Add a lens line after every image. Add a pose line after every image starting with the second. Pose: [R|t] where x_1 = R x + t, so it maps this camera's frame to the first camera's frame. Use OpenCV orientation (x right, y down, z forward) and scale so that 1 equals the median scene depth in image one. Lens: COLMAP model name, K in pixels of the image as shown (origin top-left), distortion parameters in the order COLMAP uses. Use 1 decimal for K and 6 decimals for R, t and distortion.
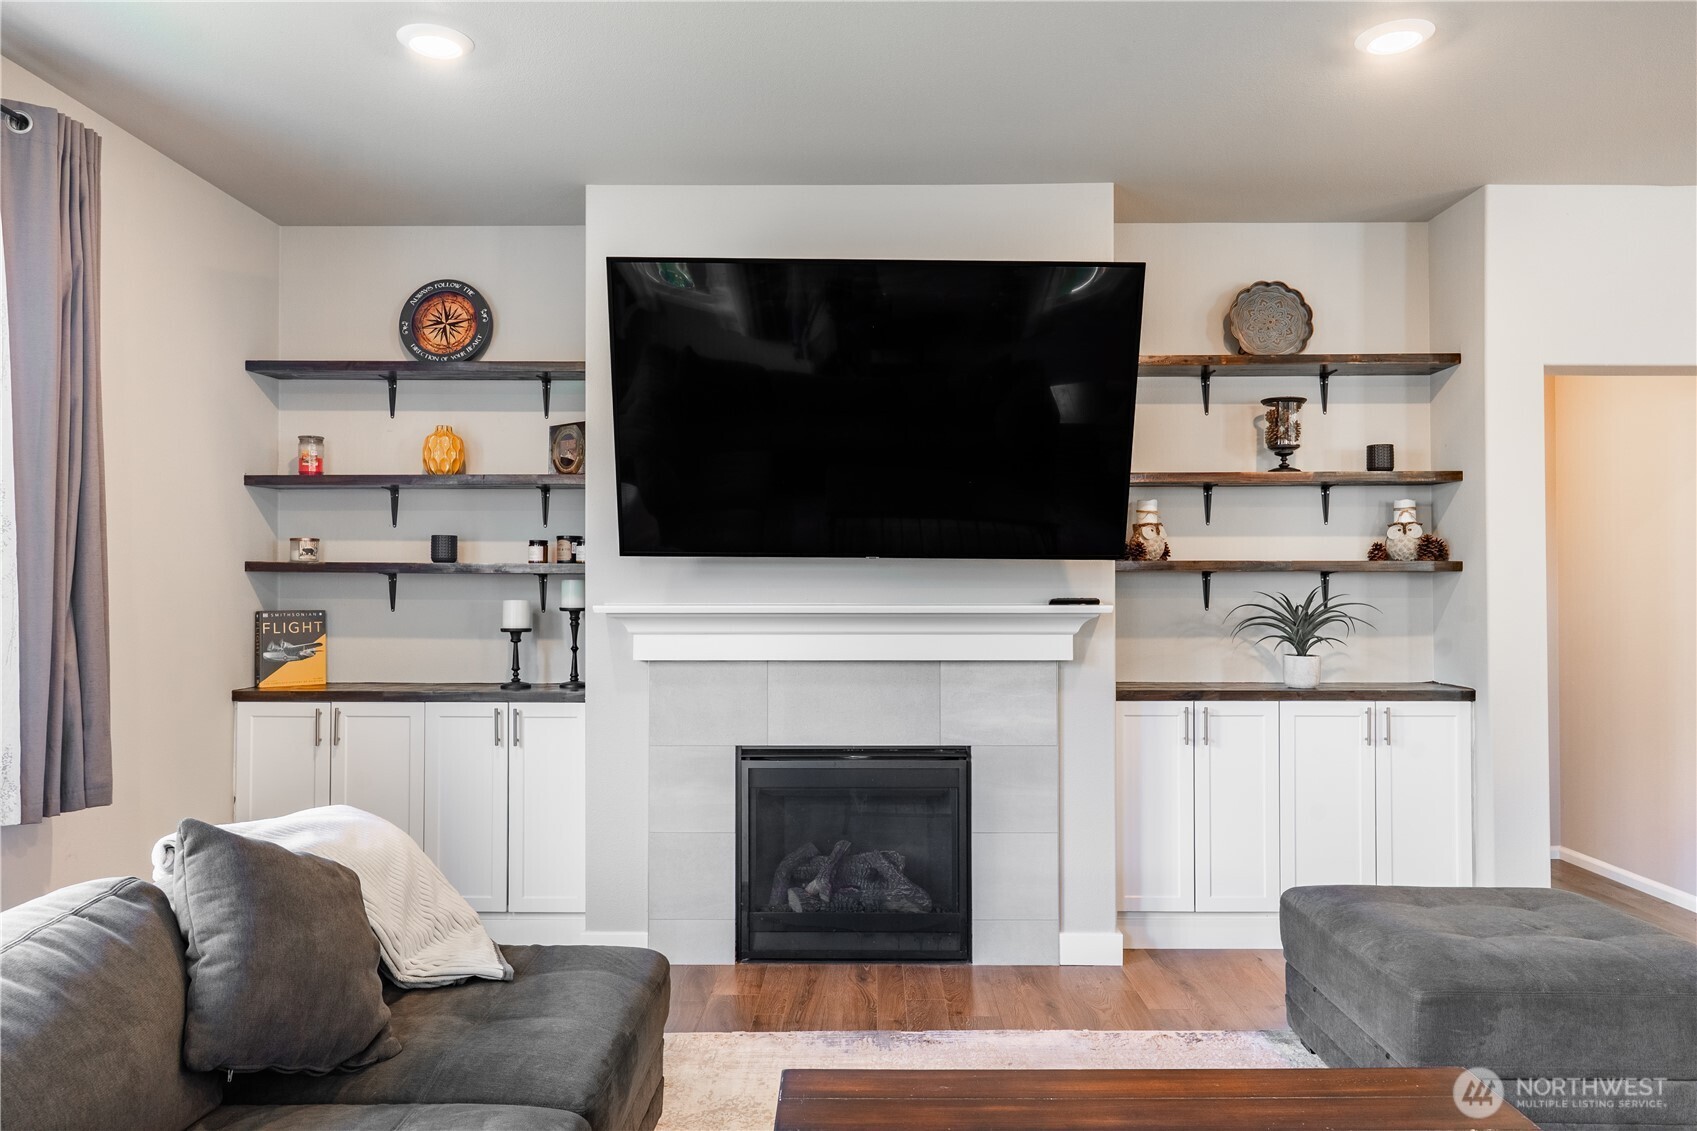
lens RADIAL K [[1198.6, 0, 848.5], [0, 1198.6, 565.5], [0, 0, 1]] dist [0.009126, 0.001477]
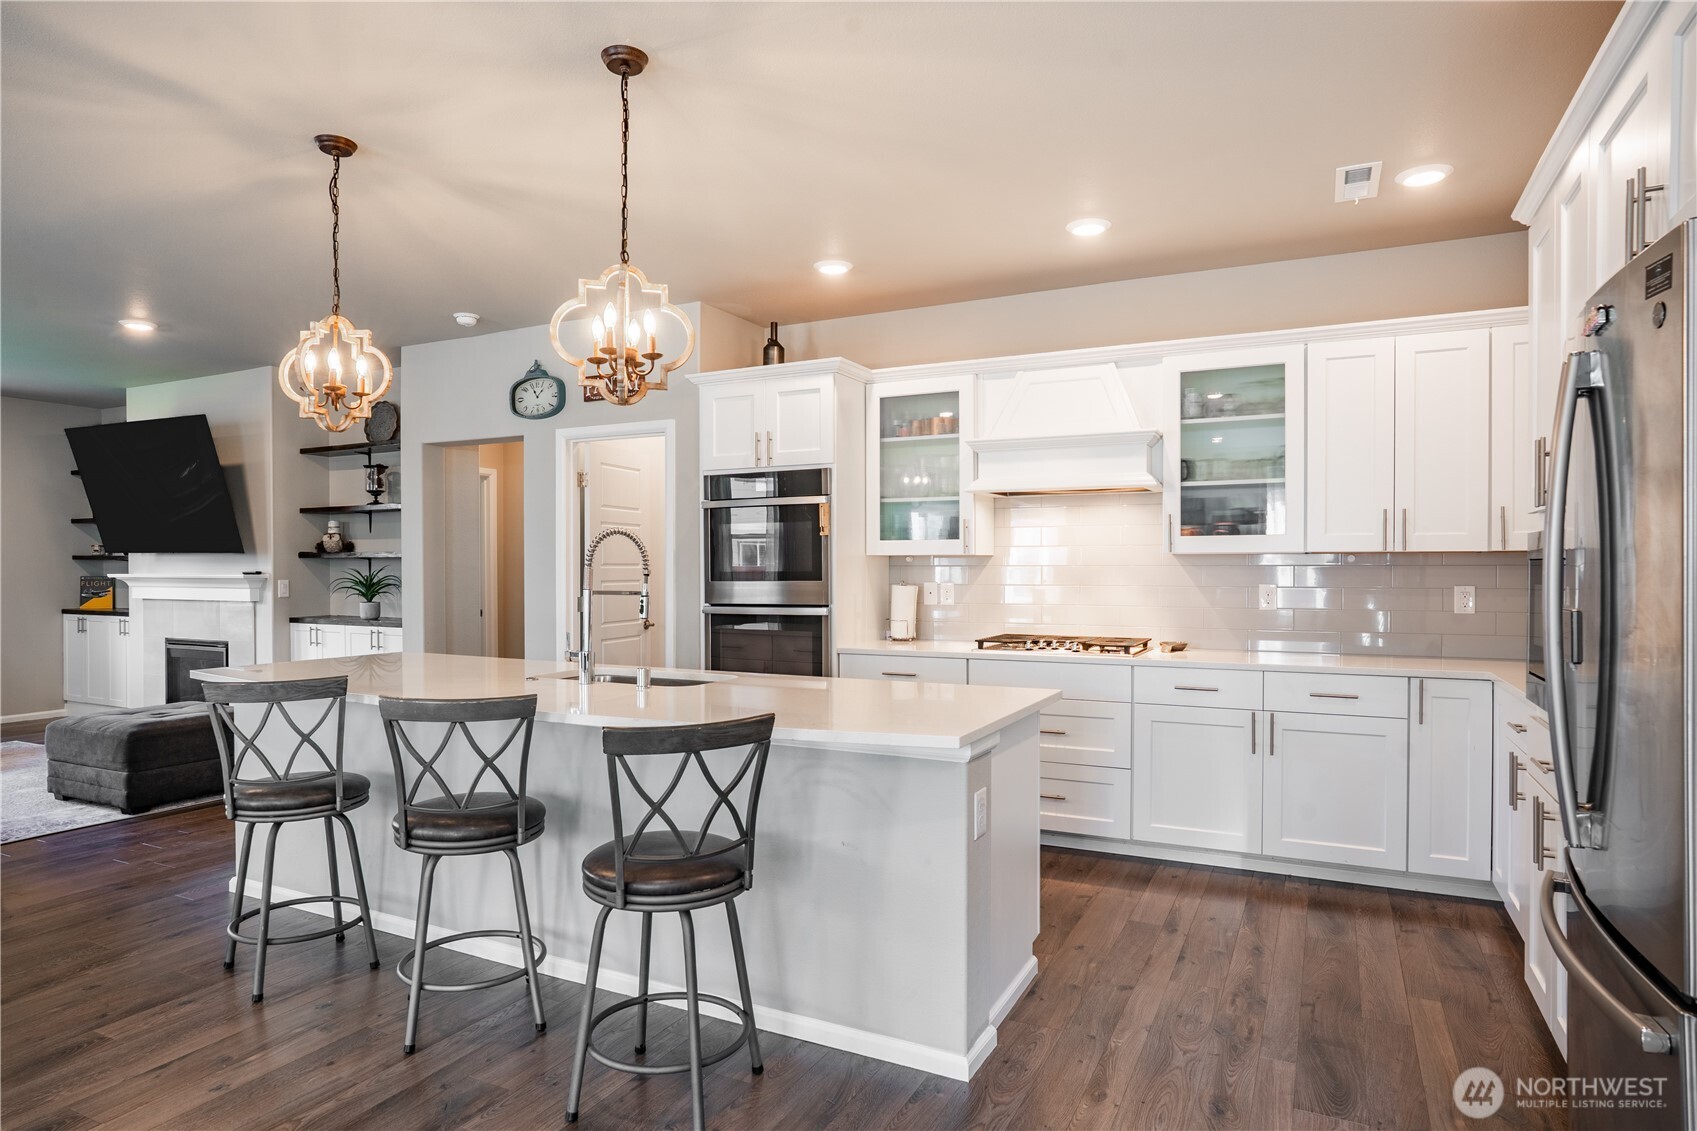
lens RADIAL K [[938.4, 0, 847.8], [0, 938.4, 571.5], [0, 0, 1]] dist [-0.016220, 0.002063]
pose [[0.900480, 0.002431, -0.434890, 1.665299], [0.009663, 0.999626, 0.025597, -0.003349], [0.434790, -0.027252, 0.900120, 0.004184]]
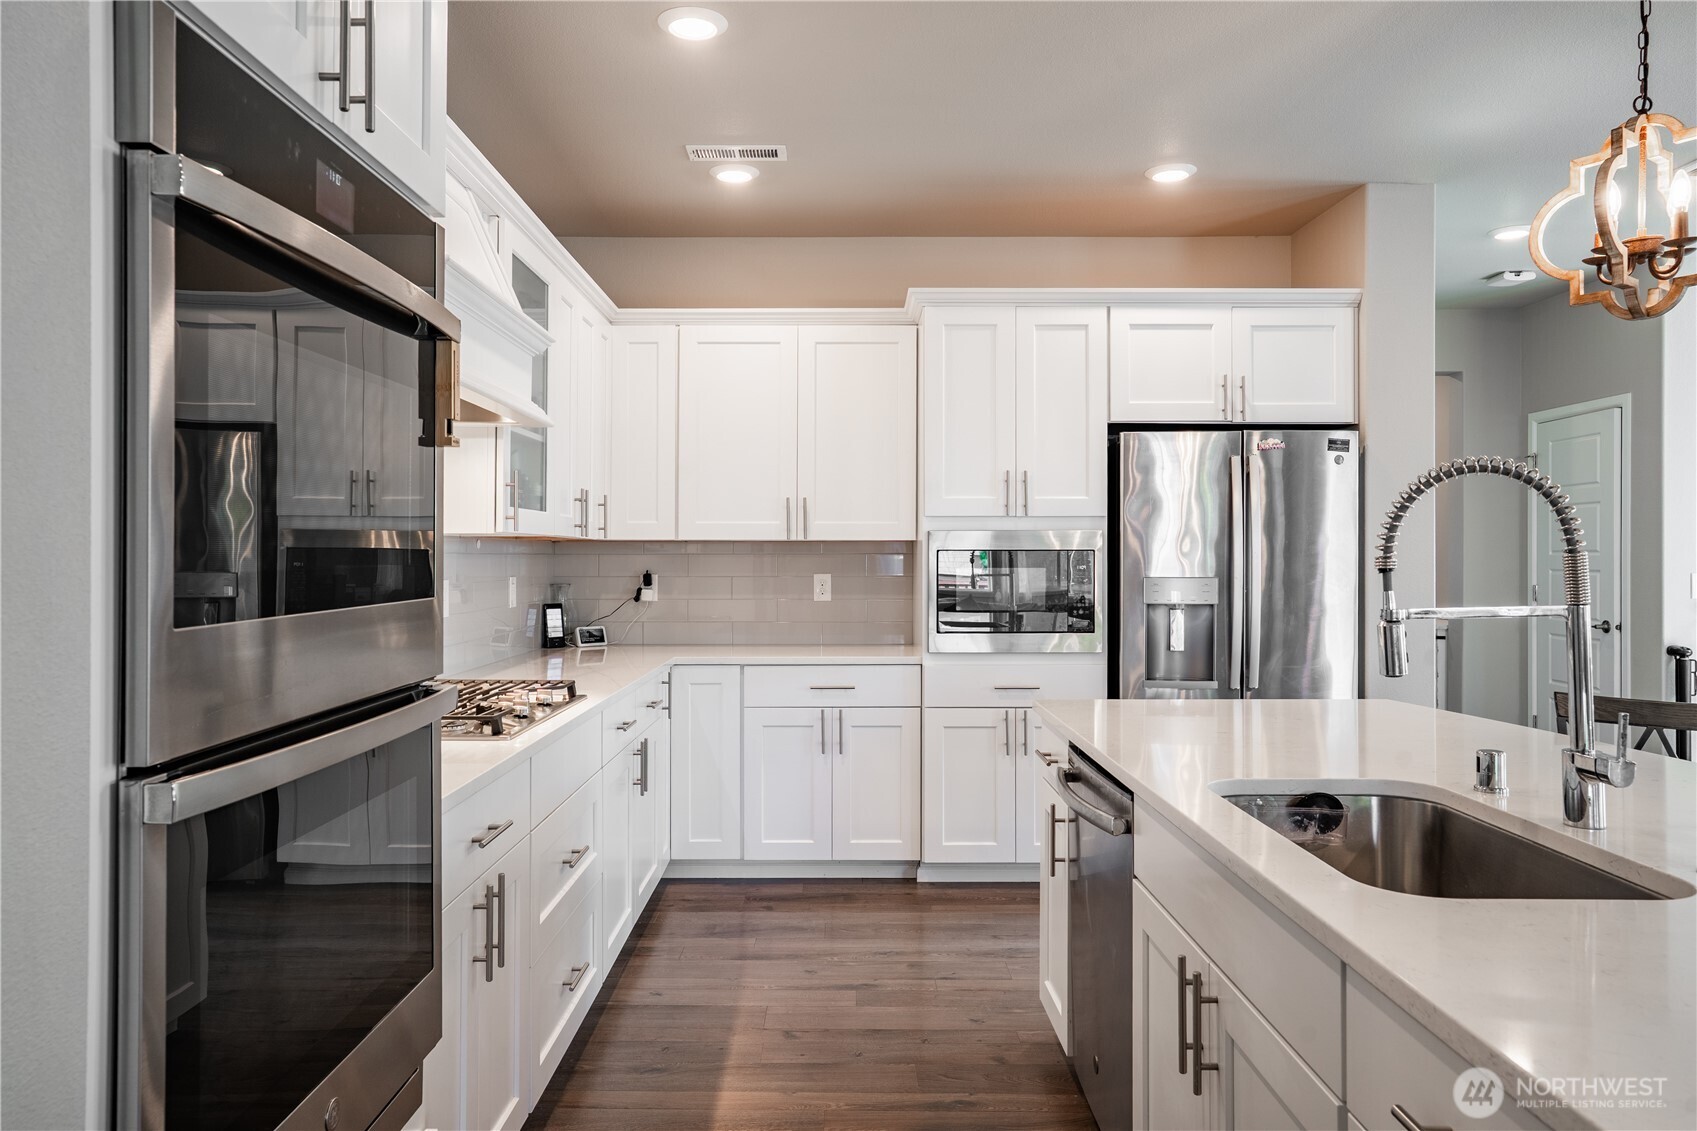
lens RADIAL K [[1163.9, 0, 848.5], [0, 1163.9, 565.5], [0, 0, 1]] dist [0.019772, 0.000057]
pose [[-0.011333, -0.005720, 0.999919, 0.802154], [-0.019215, 0.999800, 0.005502, 0.018017], [-0.999751, -0.019151, -0.011440, 0.800427]]
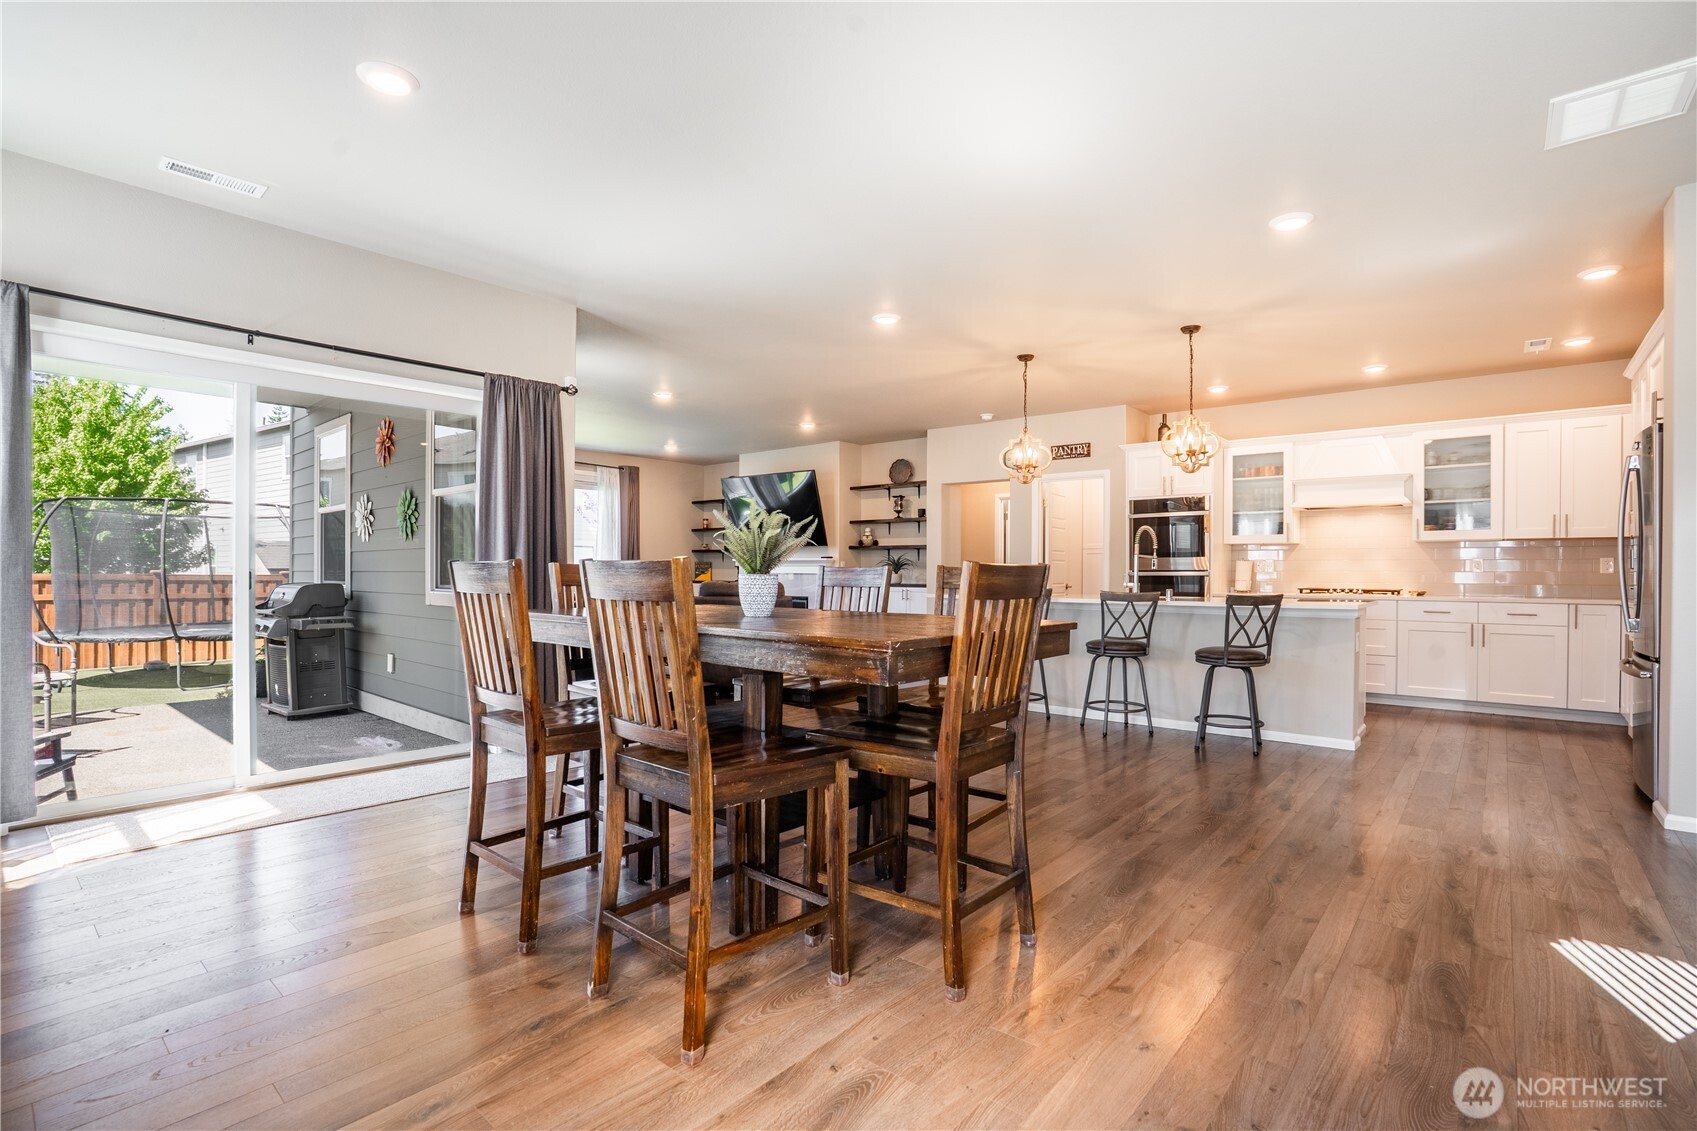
lens RADIAL K [[777.5, 0, 873.7], [0, 777.5, 572.1], [0, 0, 1]] dist [-0.047841, 0.024959]
pose [[0.786857, 0.004455, -0.617119, 1.625791], [0.008319, 0.999807, 0.017824, 0.030145], [0.617079, -0.019159, 0.786668, -0.716772]]
